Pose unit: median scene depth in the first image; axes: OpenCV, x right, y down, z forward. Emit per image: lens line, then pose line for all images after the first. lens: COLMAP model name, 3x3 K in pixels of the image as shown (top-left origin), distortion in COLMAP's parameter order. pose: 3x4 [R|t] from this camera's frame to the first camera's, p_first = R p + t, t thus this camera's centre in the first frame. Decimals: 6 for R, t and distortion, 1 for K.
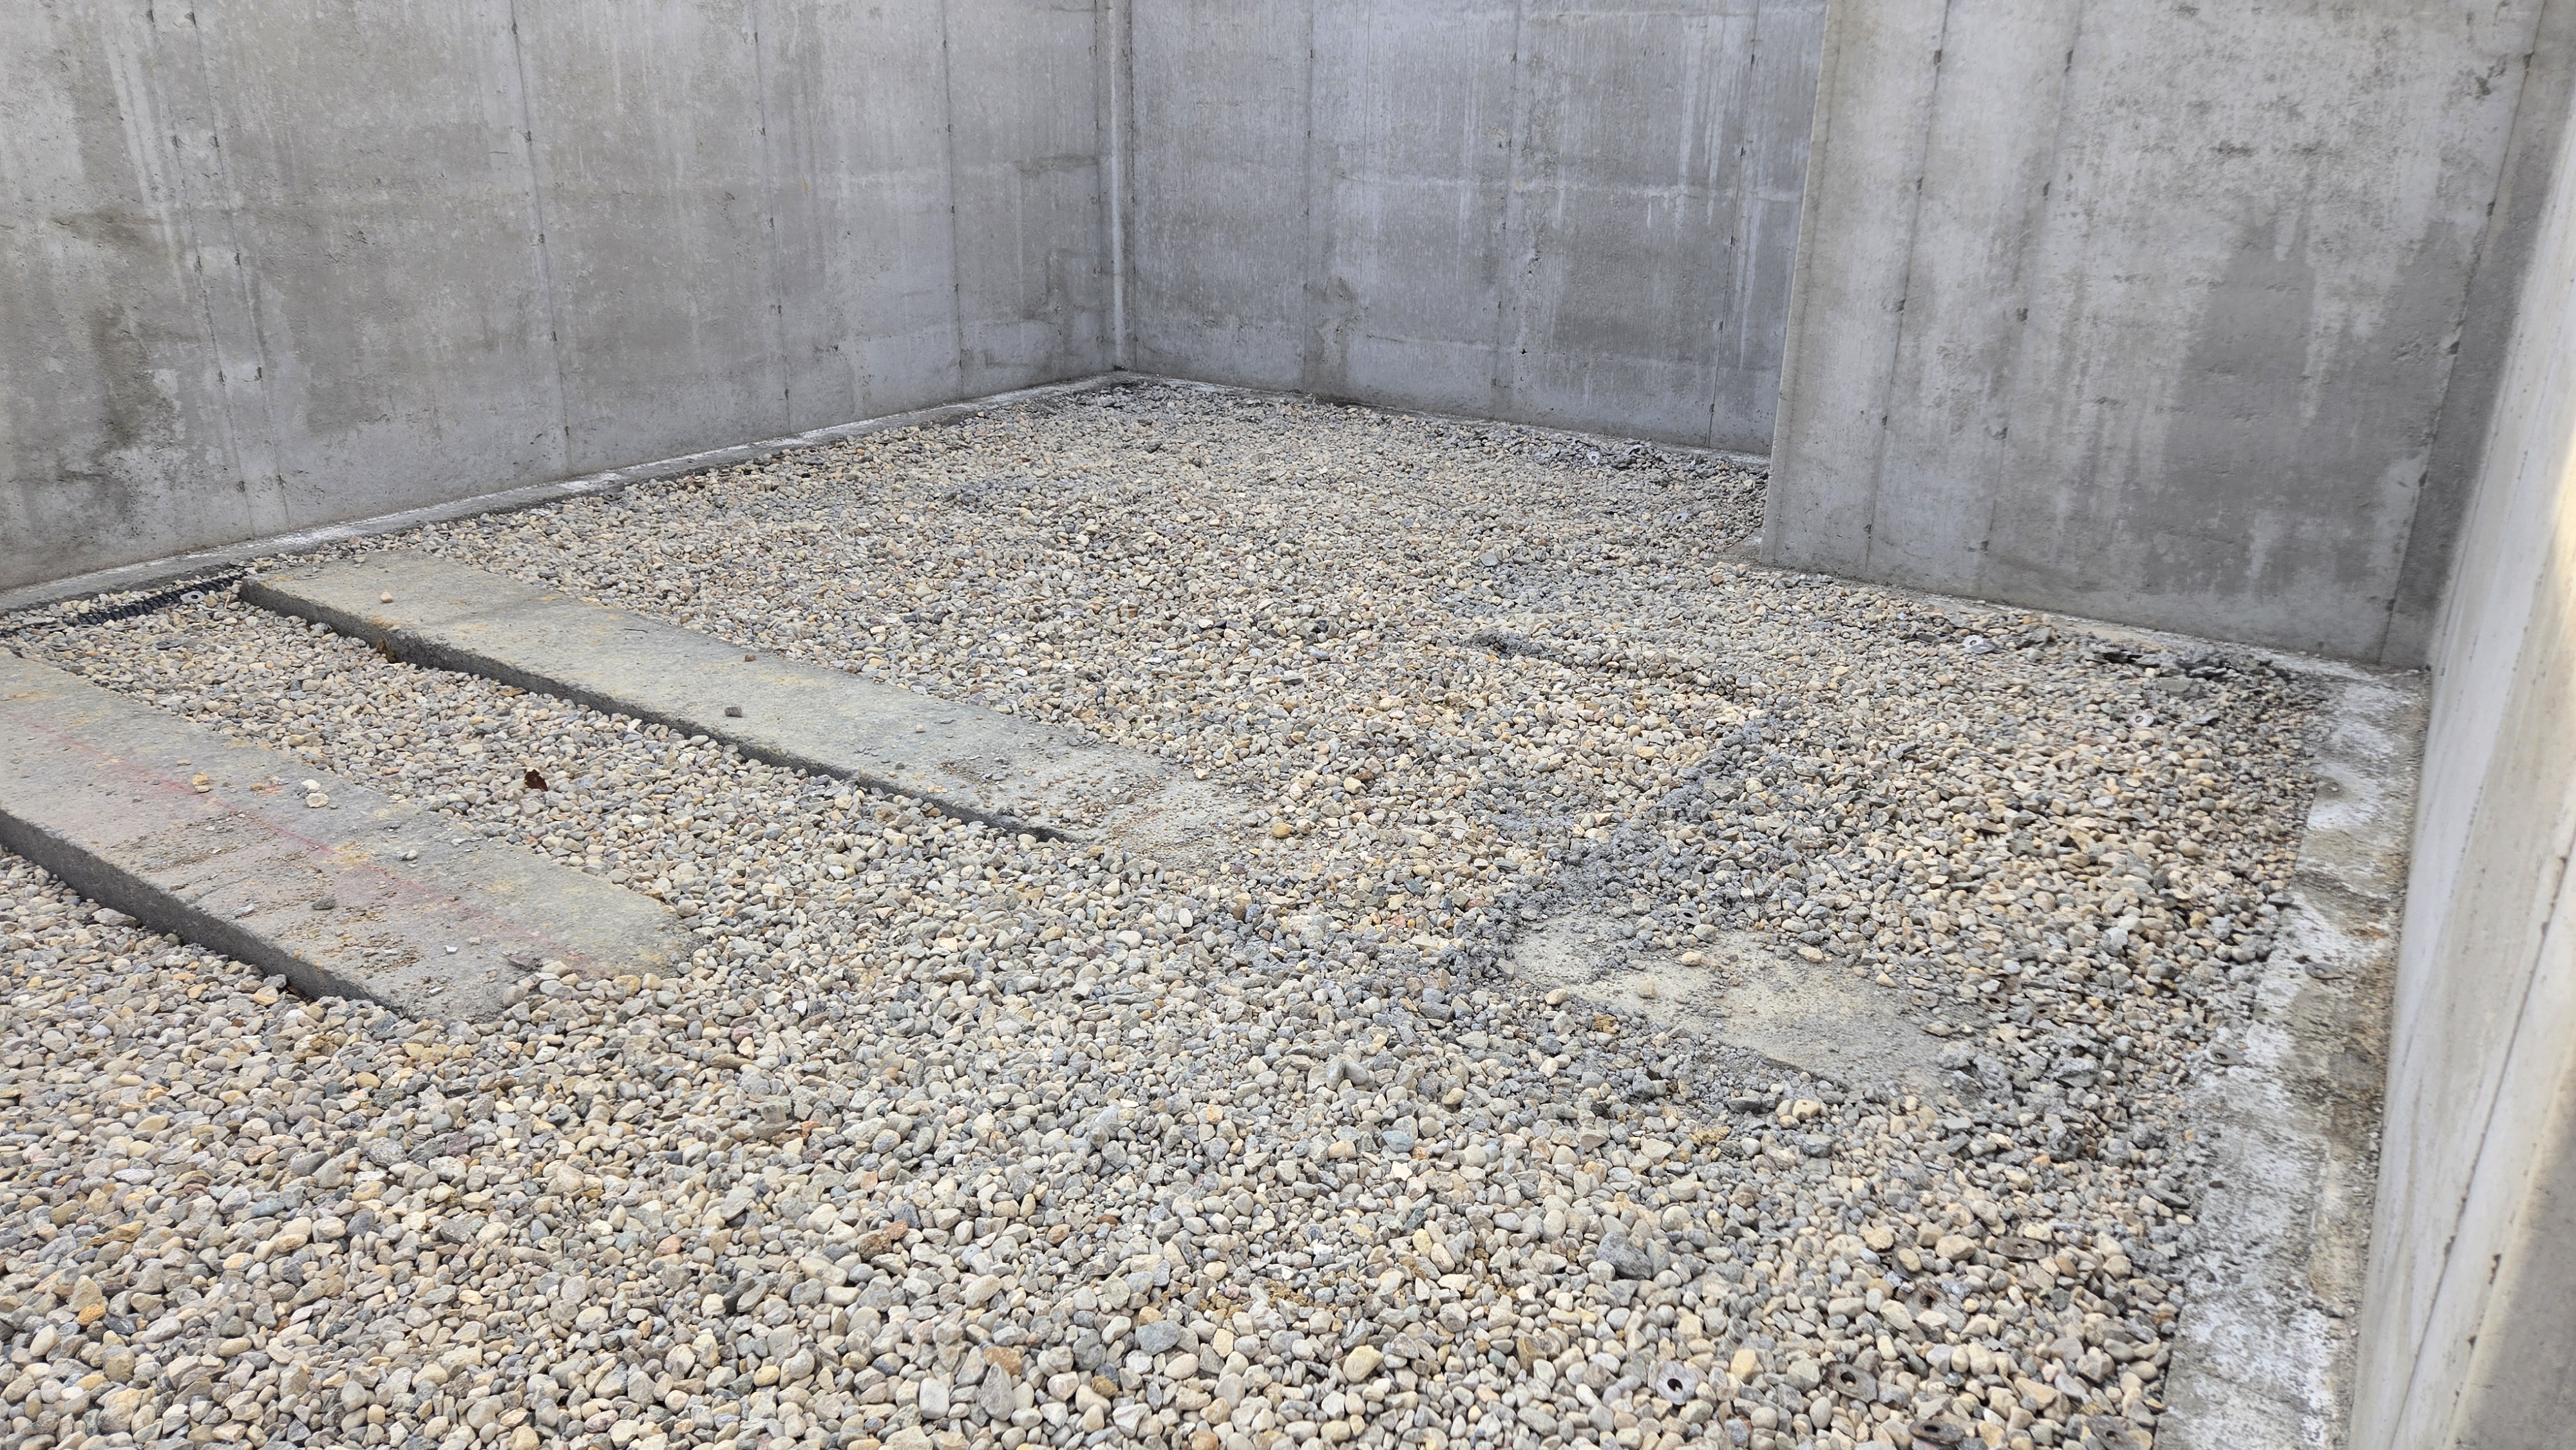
lens RADIAL K [[1722.6, 0, 1297.3], [0, 1722.6, 707.6], [0, 0, 1]] dist [0.081972, -0.068120]
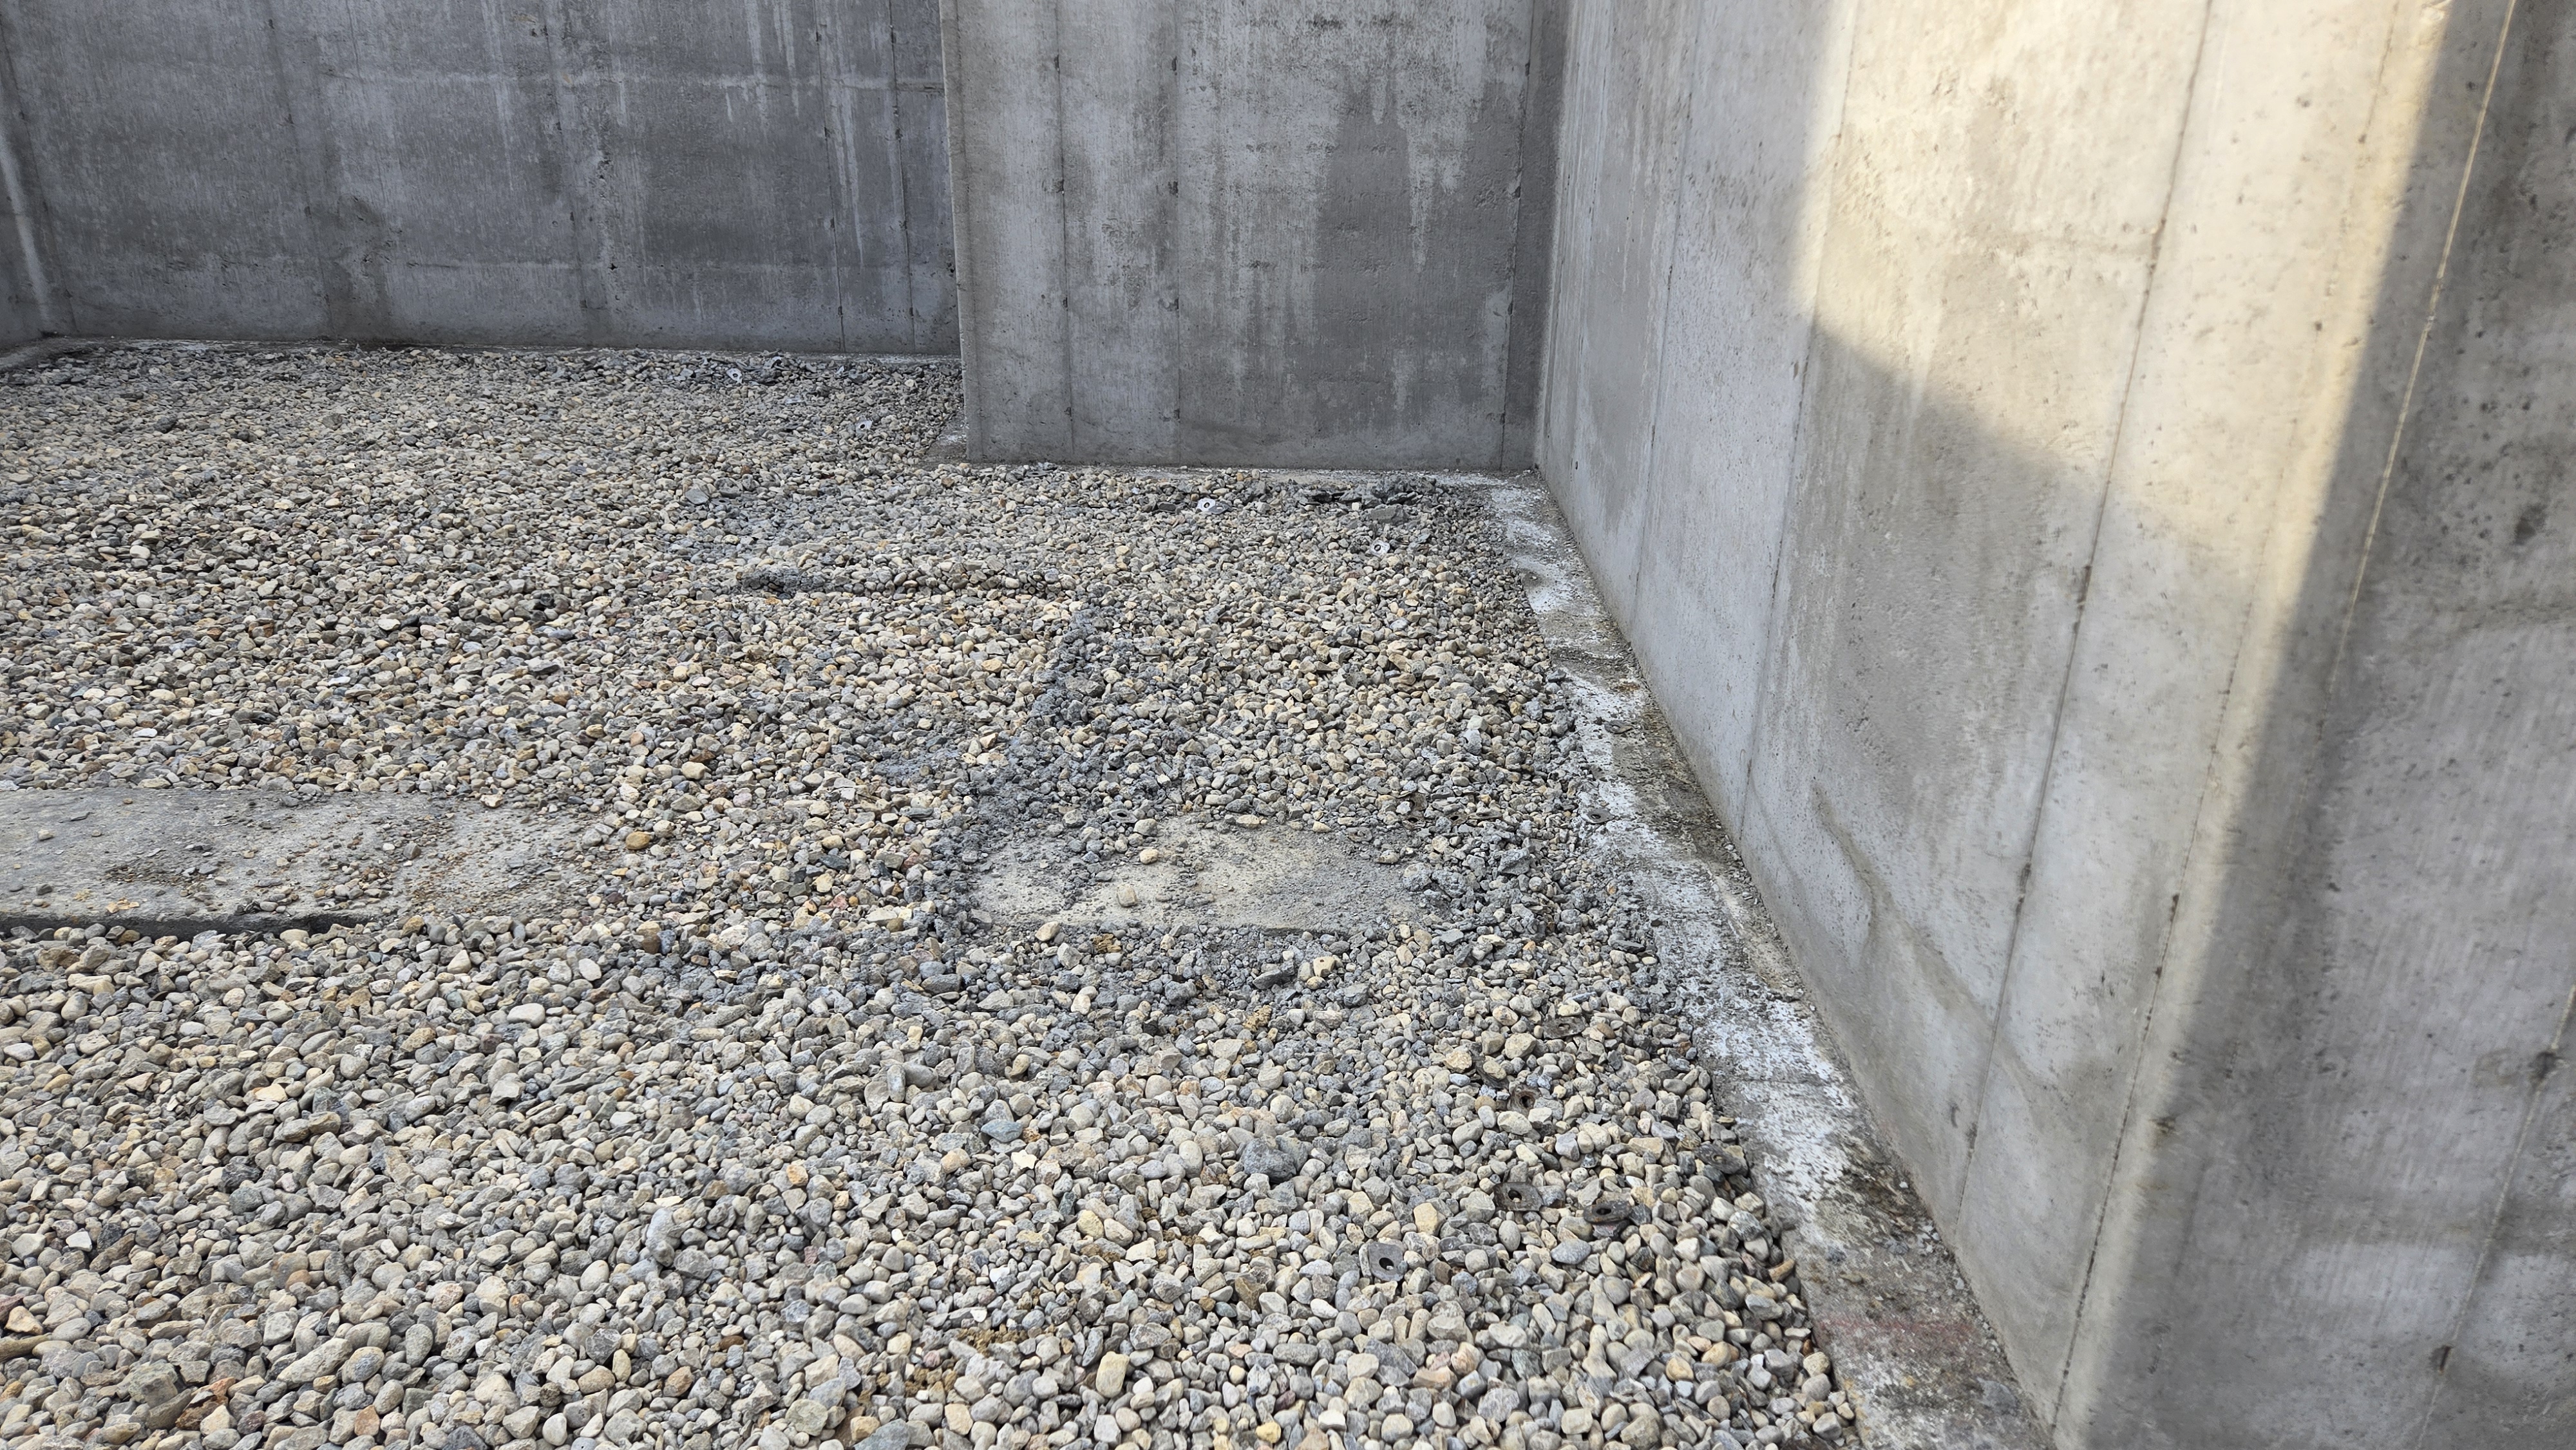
lens RADIAL K [[1722.6, 0, 1281.5], [0, 1722.6, 701.4], [0, 0, 1]] dist [0.081972, -0.068120]
pose [[0.846077, -0.212930, 0.488687, -0.137932], [0.189534, 0.977016, 0.097559, -0.018060], [-0.498228, 0.010080, 0.866988, 0.093948]]
